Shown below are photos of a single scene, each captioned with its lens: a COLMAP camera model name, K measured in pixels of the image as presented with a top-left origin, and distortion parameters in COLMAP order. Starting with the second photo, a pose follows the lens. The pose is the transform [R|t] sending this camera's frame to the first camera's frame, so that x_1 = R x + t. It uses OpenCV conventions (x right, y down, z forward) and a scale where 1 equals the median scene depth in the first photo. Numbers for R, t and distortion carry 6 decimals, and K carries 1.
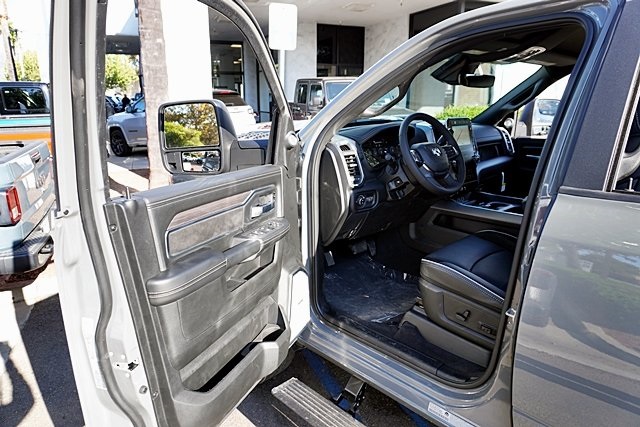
lens RADIAL K [[430.3, 0, 320.0], [0, 430.3, 213.5], [0, 0, 1]] dist [-0.027838, 0.002125]
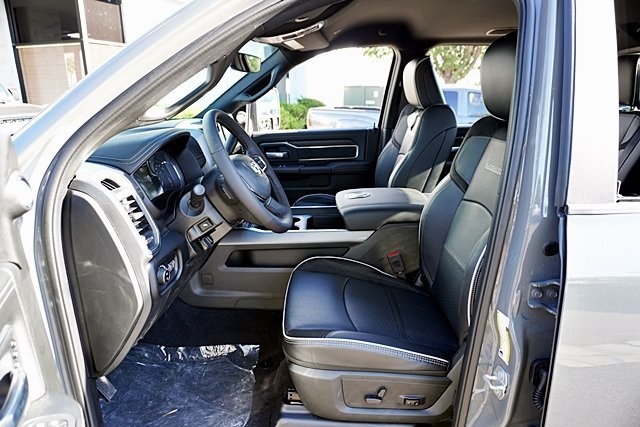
lens RADIAL K [[430.3, 0, 320.0], [0, 430.3, 213.5], [0, 0, 1]] dist [-0.027838, 0.002125]
pose [[0.672181, -0.205662, 0.711250, -0.152278], [0.194798, 0.975926, 0.098097, -0.130342], [-0.714301, 0.072612, 0.696061, 0.508663]]
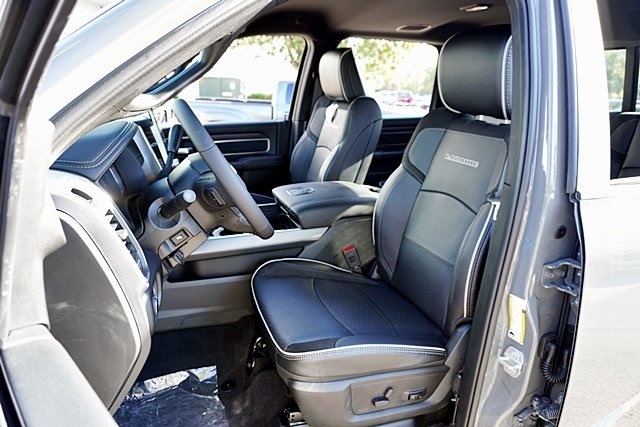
lens RADIAL K [[430.3, 0, 320.0], [0, 430.3, 213.5], [0, 0, 1]] dist [-0.027838, 0.002125]
pose [[0.386550, -0.256329, 0.885931, -0.213729], [0.215009, 0.959178, 0.183709, -0.174962], [-0.896856, 0.119470, 0.425883, 0.701077]]
